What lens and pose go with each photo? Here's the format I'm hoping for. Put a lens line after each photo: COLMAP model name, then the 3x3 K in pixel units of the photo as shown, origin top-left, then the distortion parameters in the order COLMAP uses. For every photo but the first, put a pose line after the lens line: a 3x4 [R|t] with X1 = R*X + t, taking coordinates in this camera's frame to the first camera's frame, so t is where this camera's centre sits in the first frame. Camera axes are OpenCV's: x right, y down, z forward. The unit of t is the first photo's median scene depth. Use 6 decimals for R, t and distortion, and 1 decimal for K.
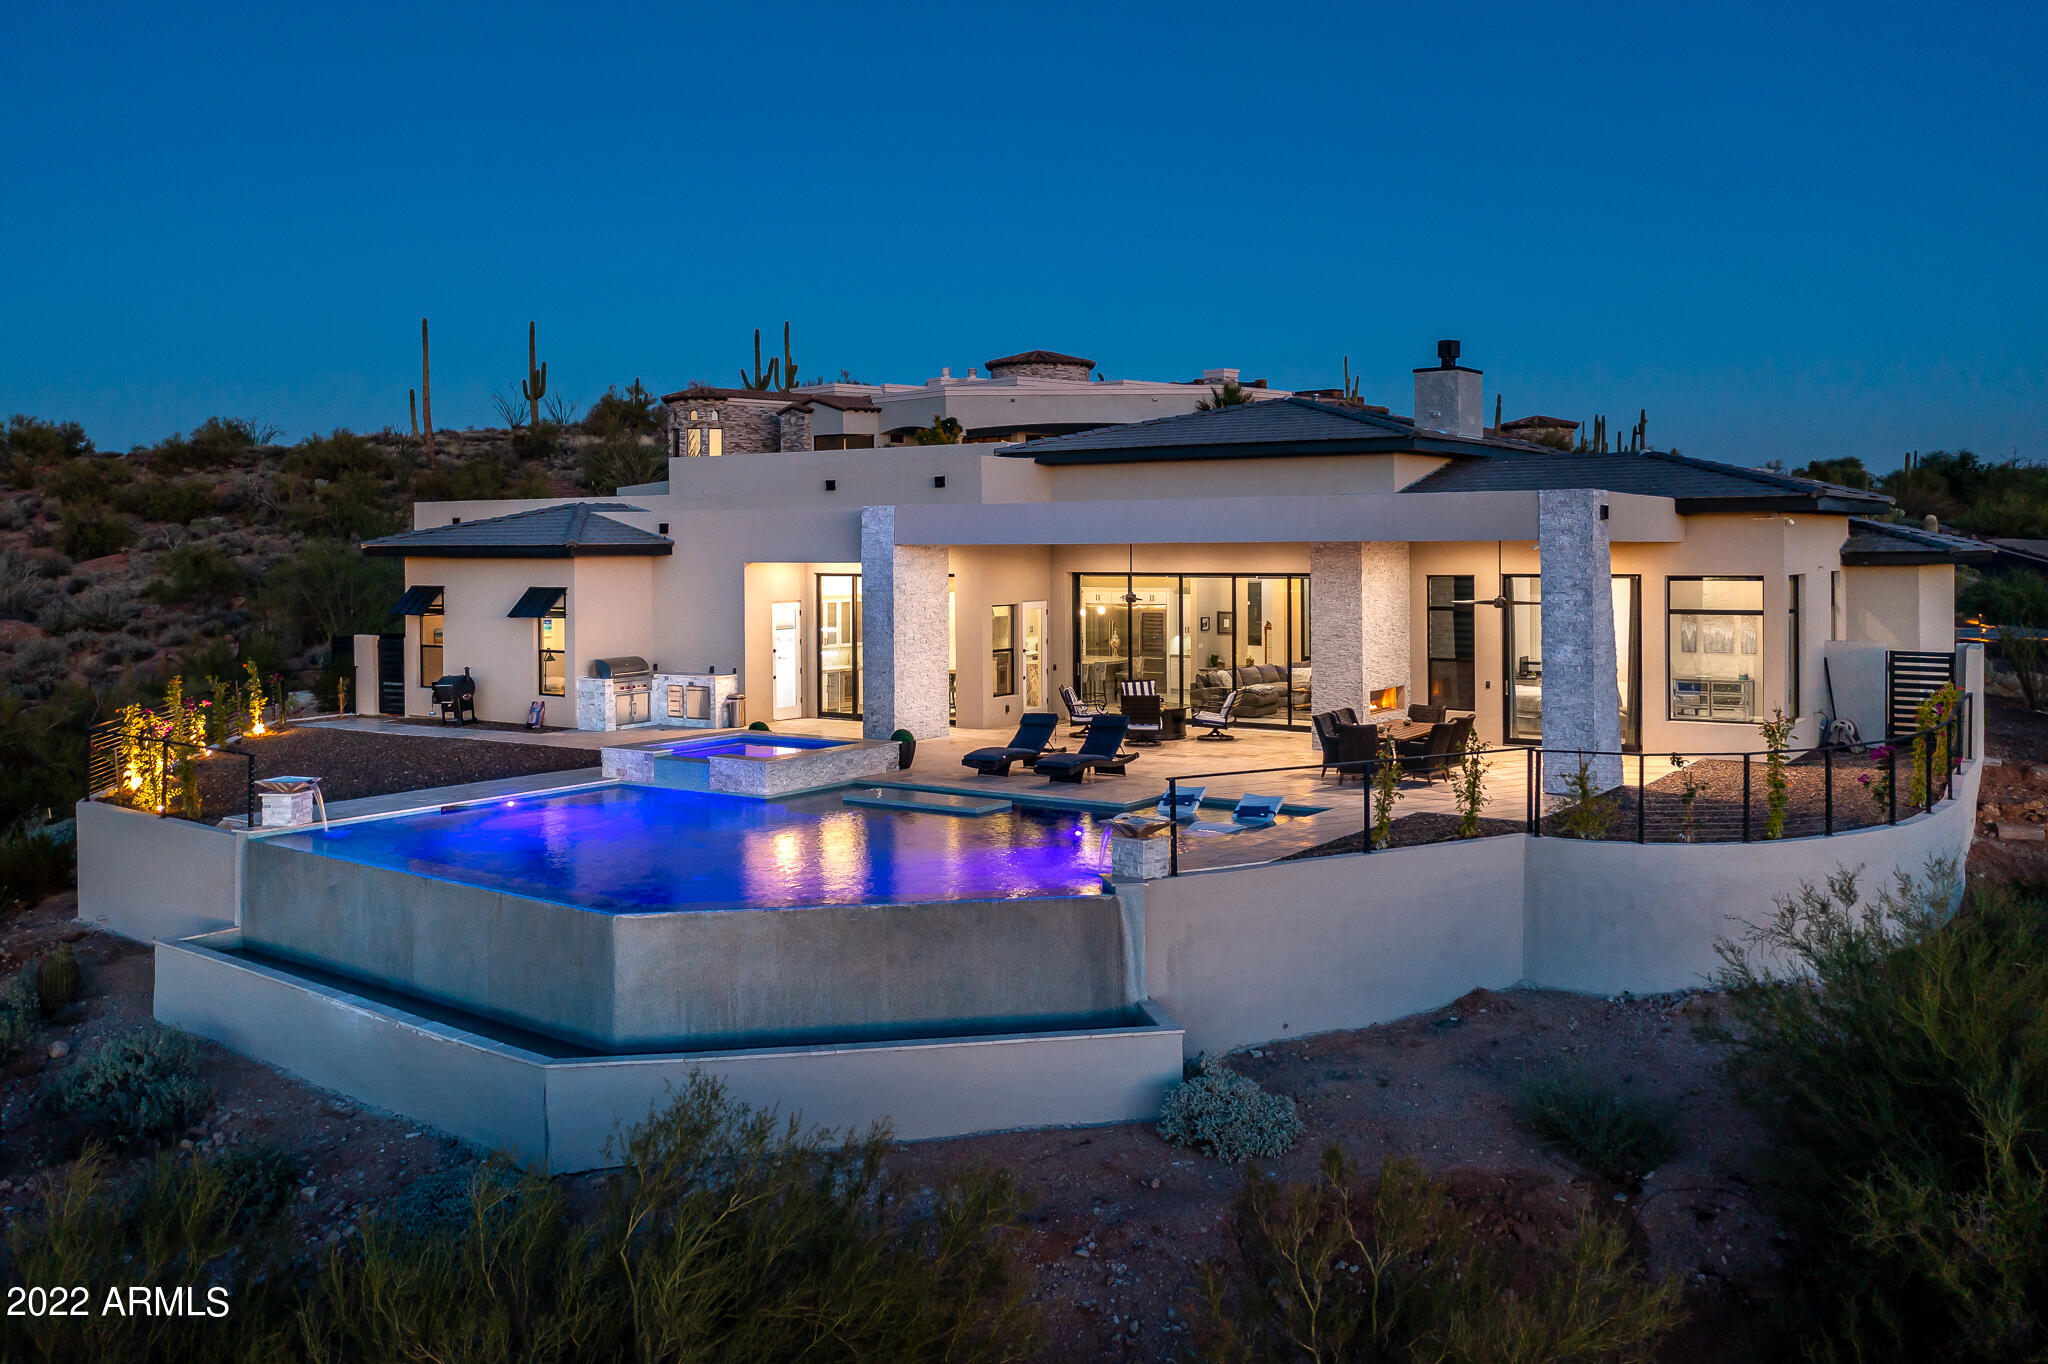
lens RADIAL K [[1739.2, 0, 976.9], [0, 1739.2, 588.2], [0, 0, 1]] dist [-0.048692, 0.102282]
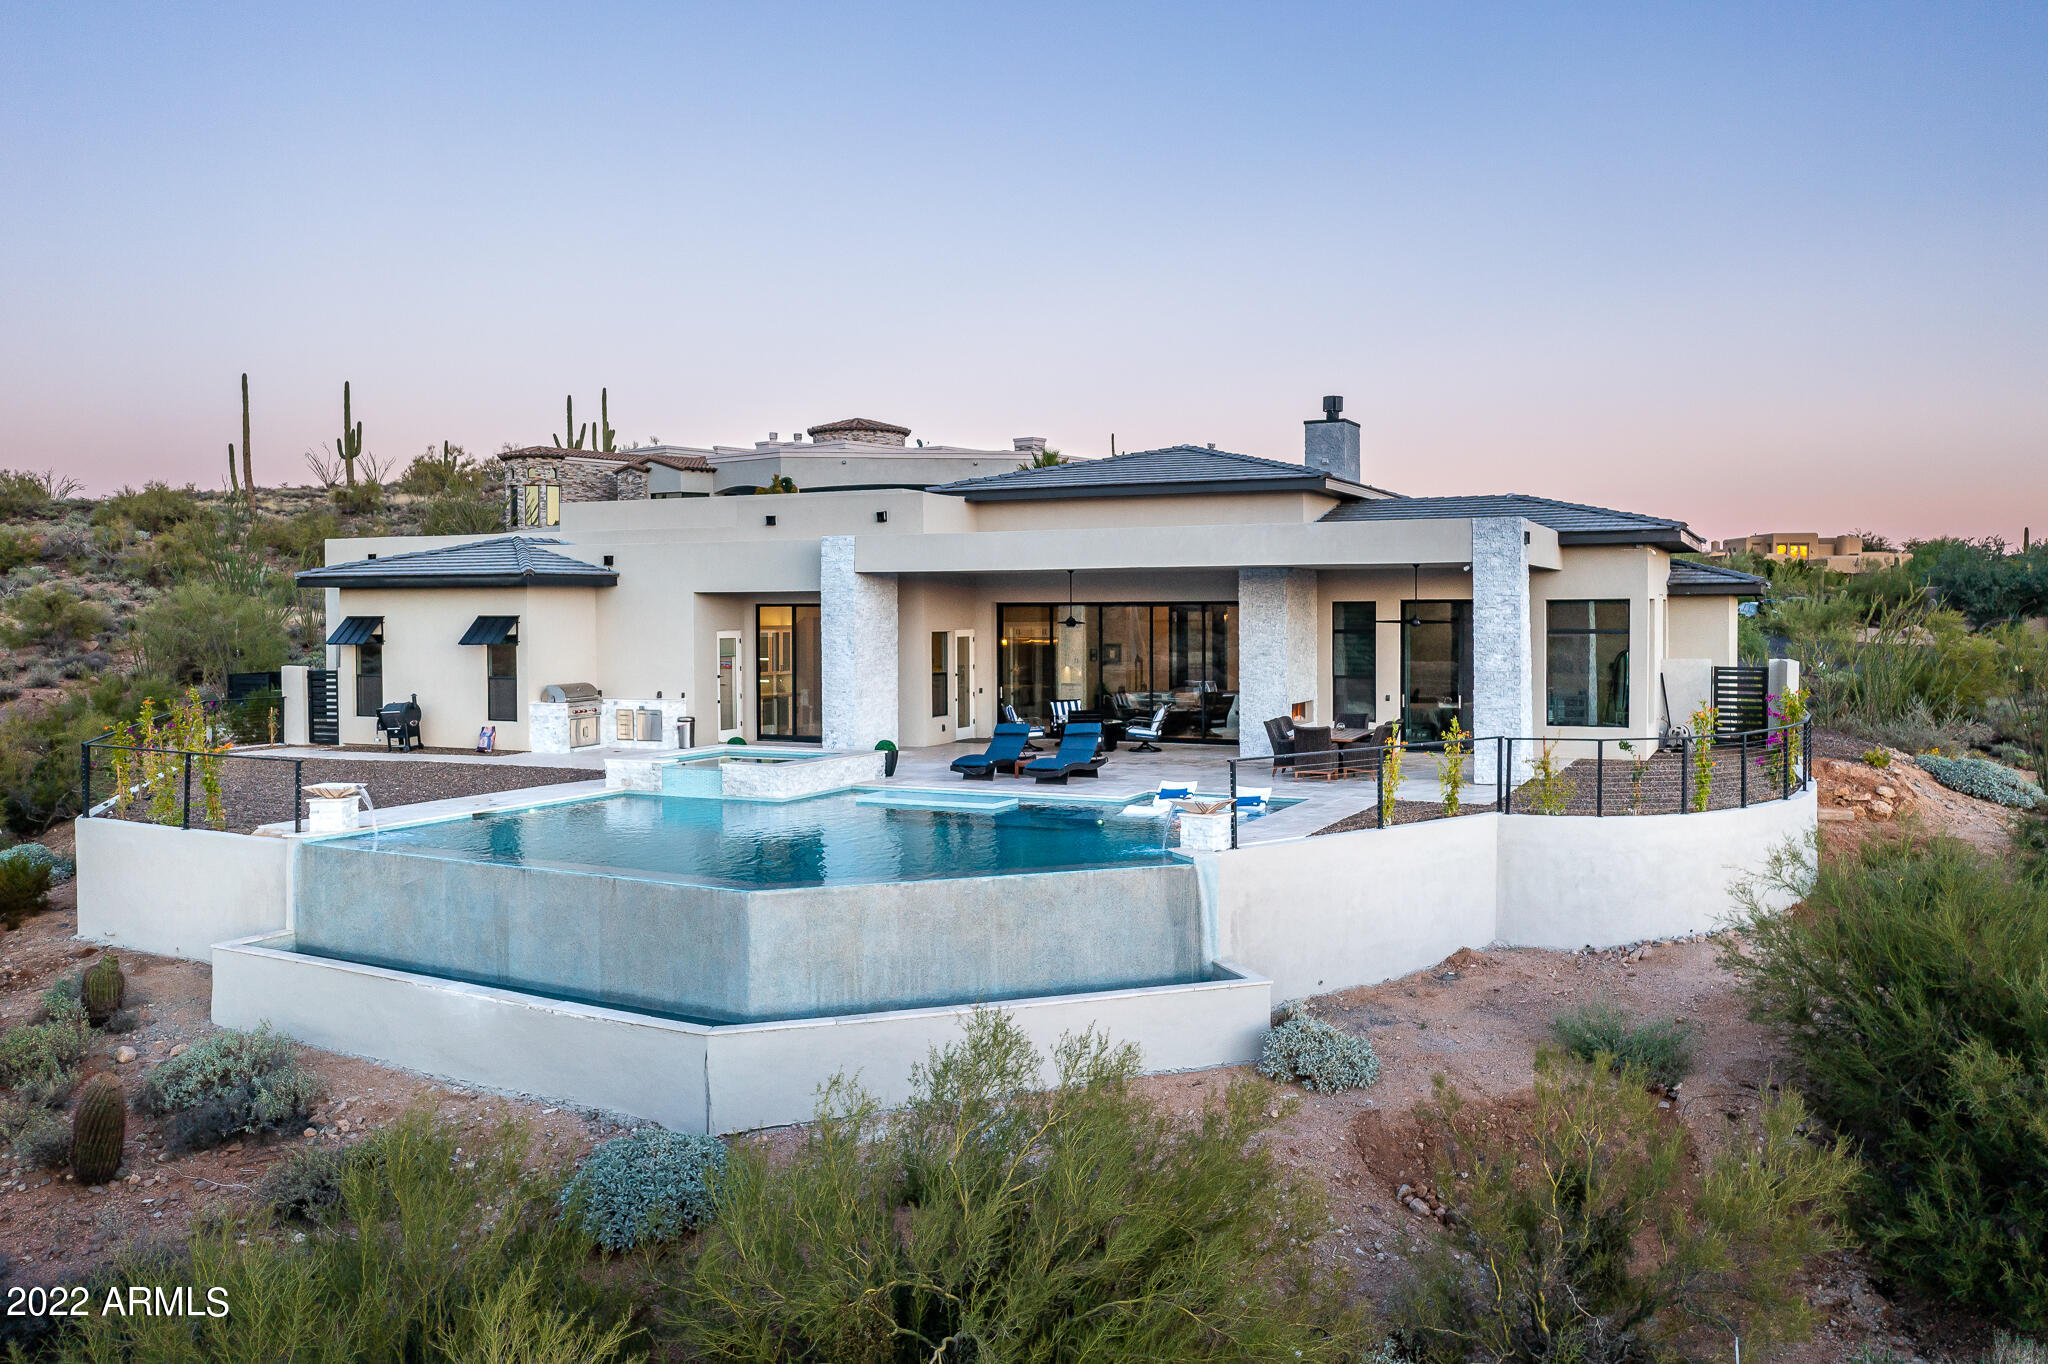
lens RADIAL K [[1603.1, 0, 1011.2], [0, 1603.1, 684.9], [0, 0, 1]] dist [-0.032966, 0.068013]
pose [[0.985954, -0.005352, 0.166931, -0.146155], [0.001897, 0.999781, 0.020851, 0.029724], [-0.167006, -0.020242, 0.985748, 0.014811]]
